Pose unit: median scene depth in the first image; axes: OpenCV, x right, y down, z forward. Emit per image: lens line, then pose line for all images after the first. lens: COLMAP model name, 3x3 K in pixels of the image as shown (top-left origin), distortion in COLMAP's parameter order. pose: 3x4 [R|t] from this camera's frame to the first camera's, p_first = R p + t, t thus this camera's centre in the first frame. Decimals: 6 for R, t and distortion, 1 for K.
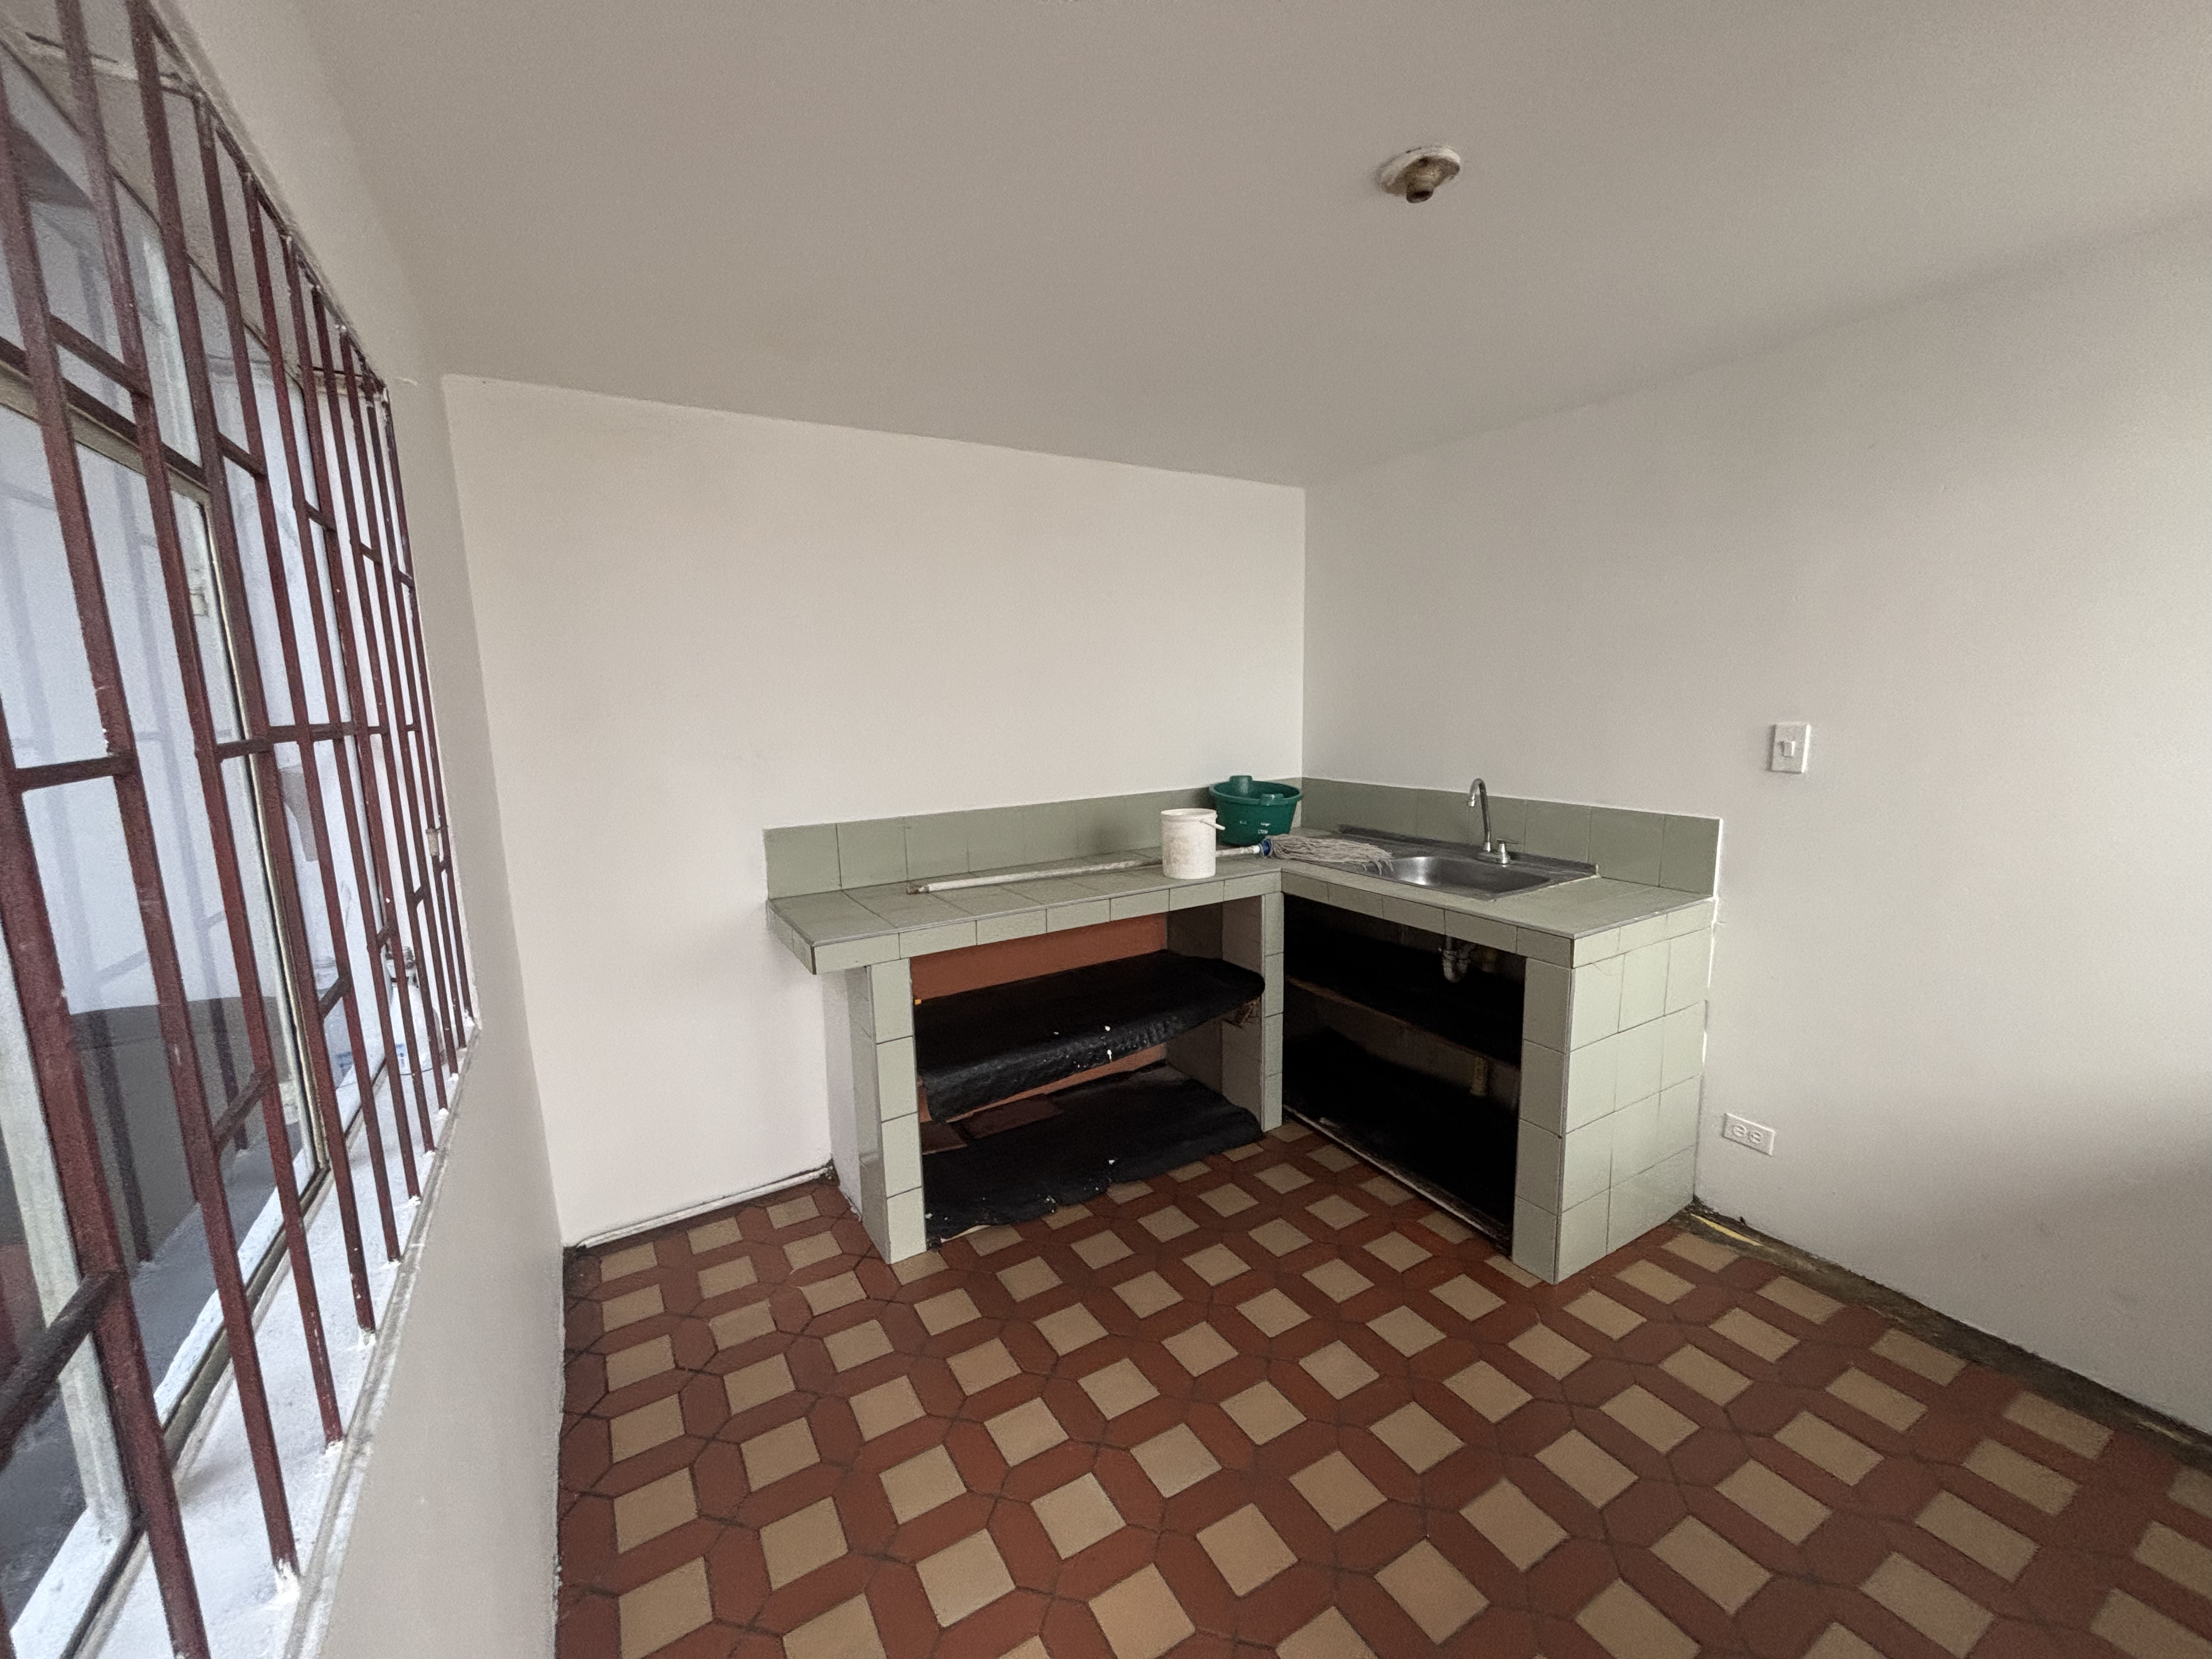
lens RADIAL K [[887.4, 0, 1091.8], [0, 887.4, 831.5], [0, 0, 1]] dist [0.001619, -0.000450]
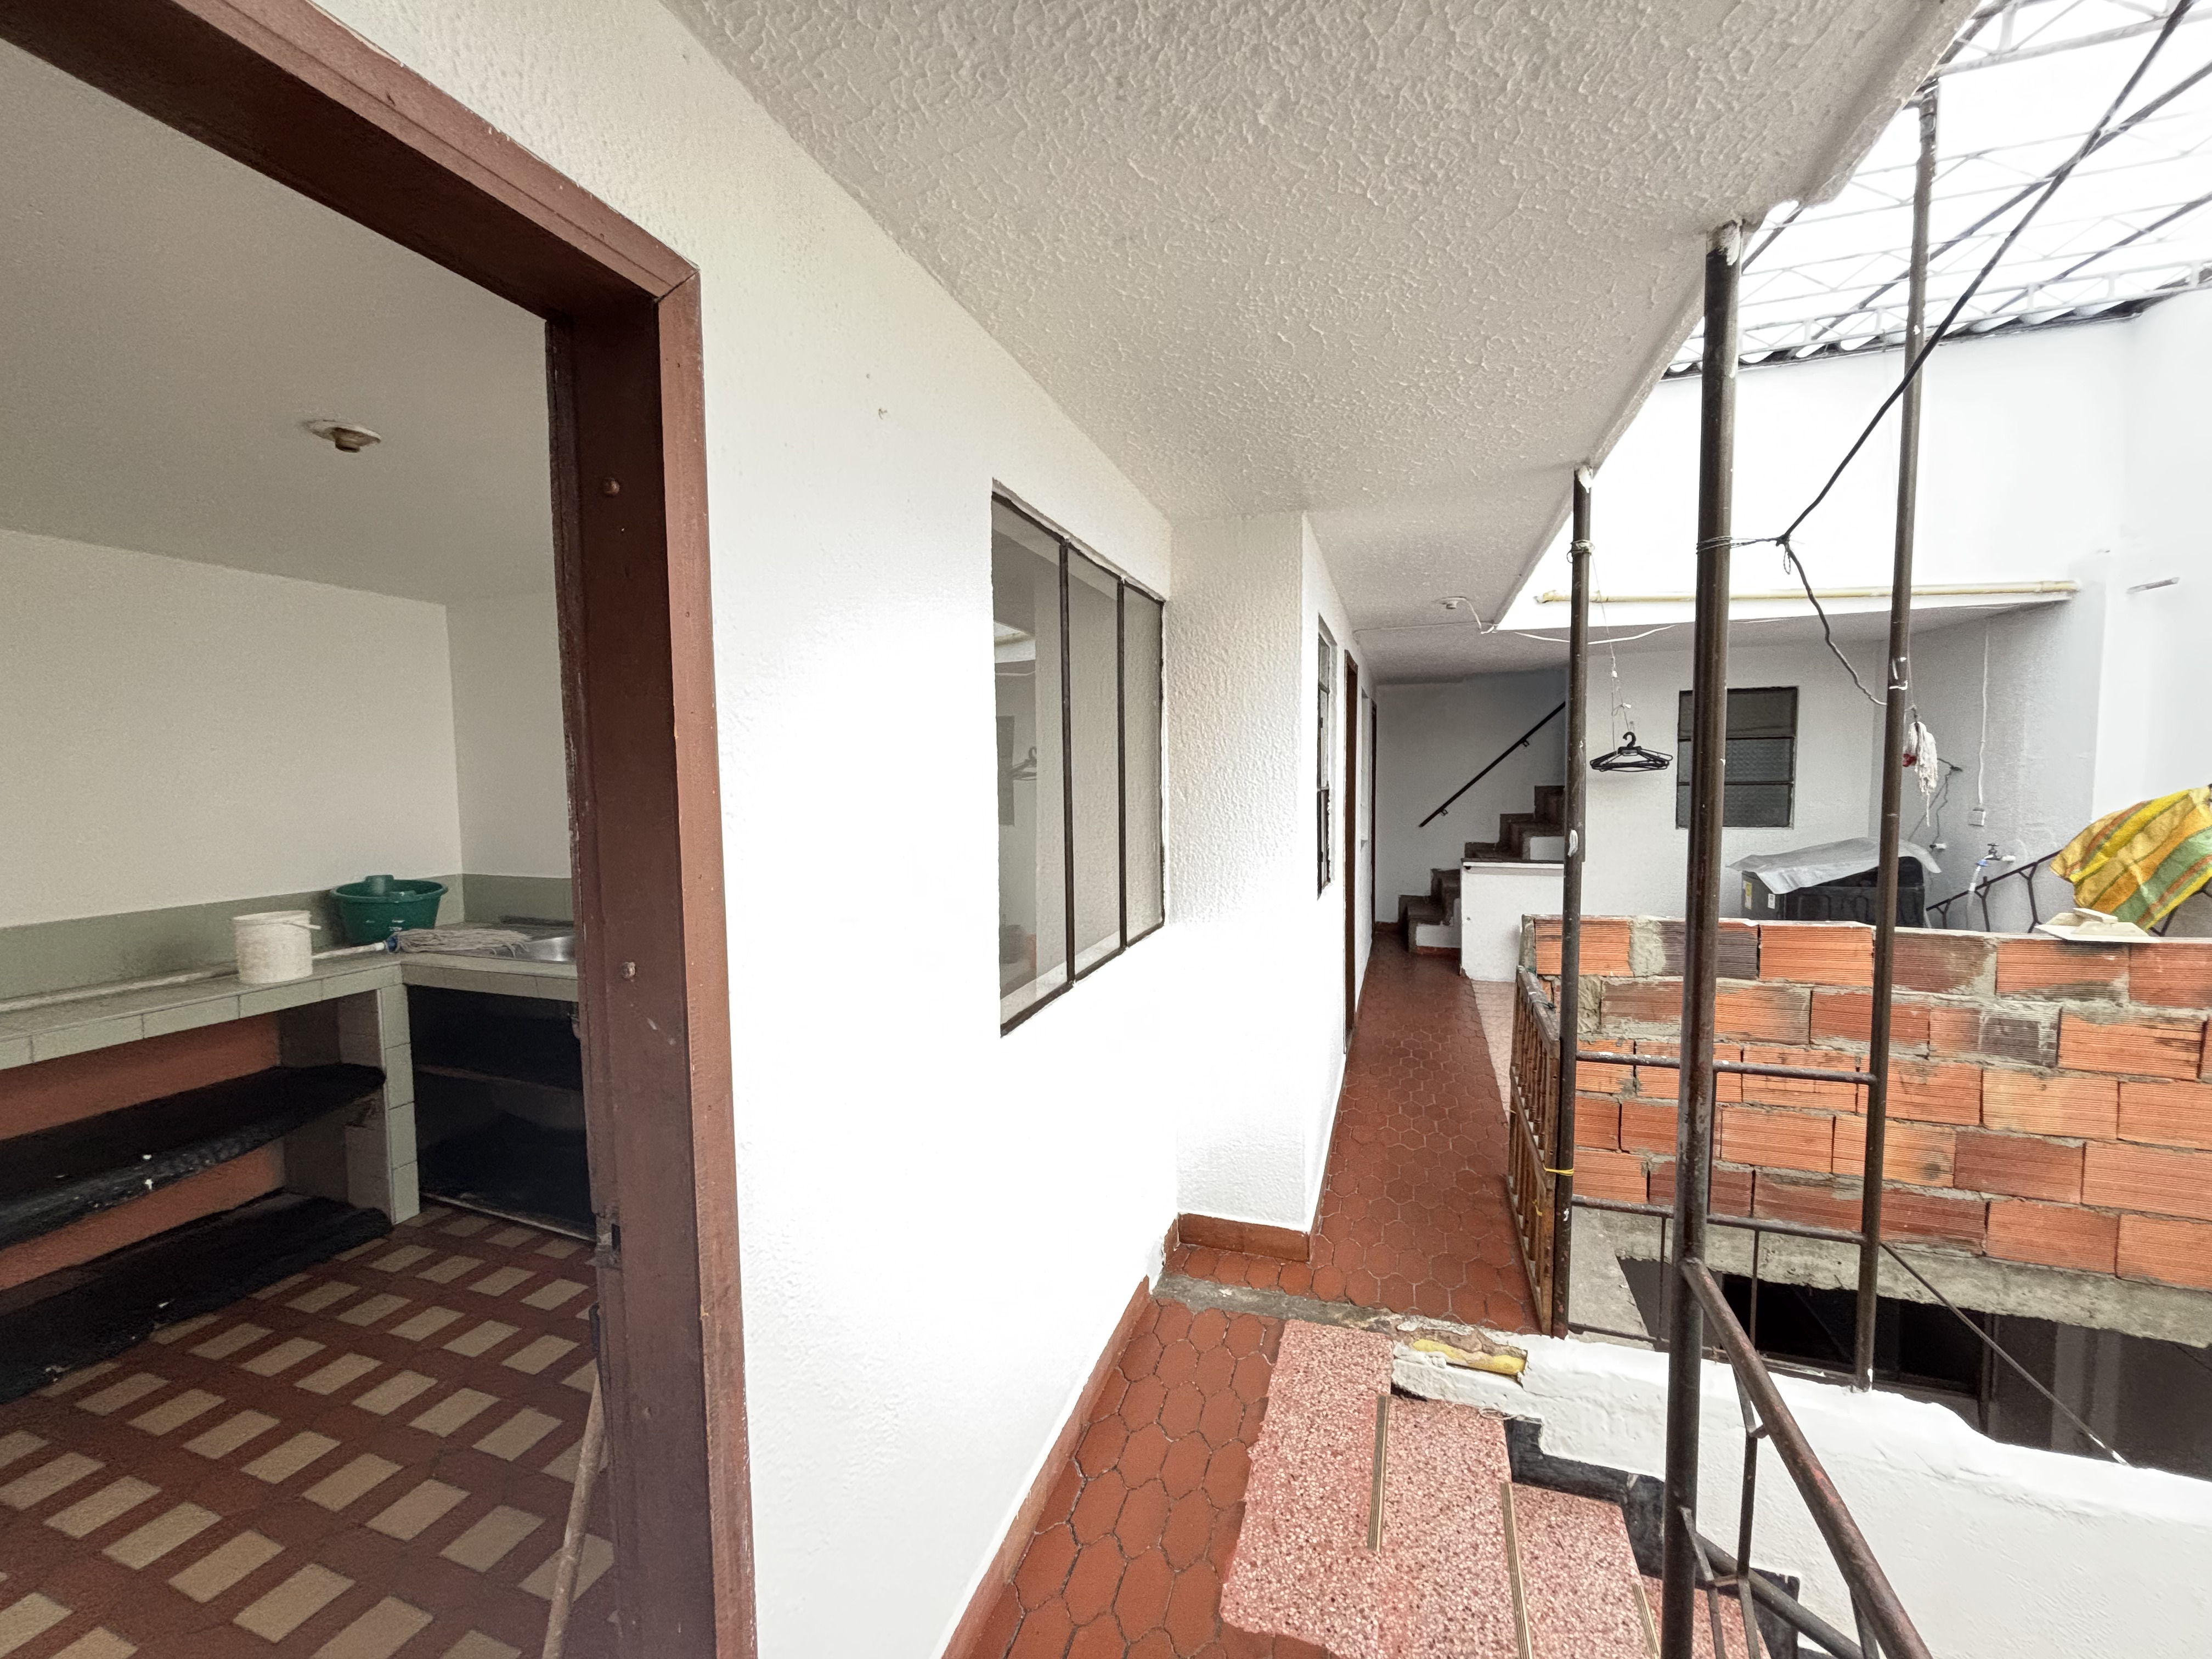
lens RADIAL K [[887.4, 0, 1111.3], [0, 887.4, 835.3], [0, 0, 1]] dist [0.001619, -0.000450]
pose [[0.754002, -0.027979, 0.656276, 0.160490], [0.089714, 0.994117, -0.060691, 0.032096], [-0.650717, 0.104638, 0.752076, -0.348483]]
